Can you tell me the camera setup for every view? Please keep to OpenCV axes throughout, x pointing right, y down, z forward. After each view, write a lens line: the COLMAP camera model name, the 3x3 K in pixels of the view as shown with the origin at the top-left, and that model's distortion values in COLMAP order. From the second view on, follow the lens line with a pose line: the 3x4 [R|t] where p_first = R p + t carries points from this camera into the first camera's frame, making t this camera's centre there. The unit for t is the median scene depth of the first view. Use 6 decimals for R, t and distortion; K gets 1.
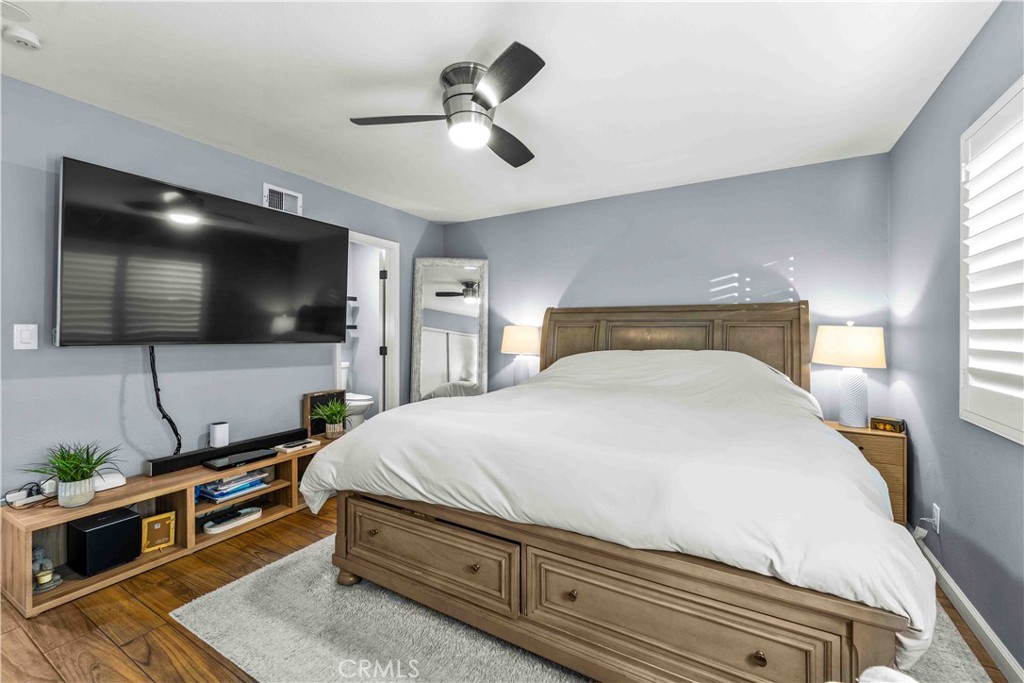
lens RADIAL K [[417.5, 0, 508.5], [0, 417.5, 340.9], [0, 0, 1]] dist [-0.002111, -0.000359]
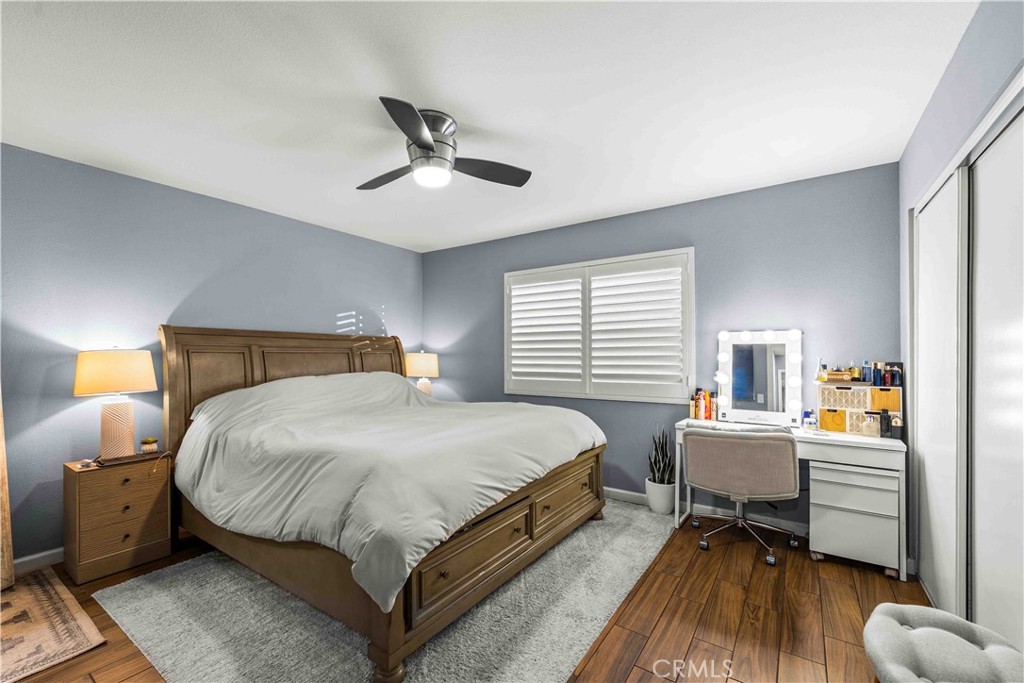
lens RADIAL K [[420.6, 0, 510.6], [0, 420.6, 359.9], [0, 0, 1]] dist [-0.000773, -0.000096]
pose [[0.065503, -0.007160, 0.997827, -0.717946], [0.028477, 0.999580, 0.005303, -0.008773], [-0.997446, 0.028068, 0.065679, 0.457650]]
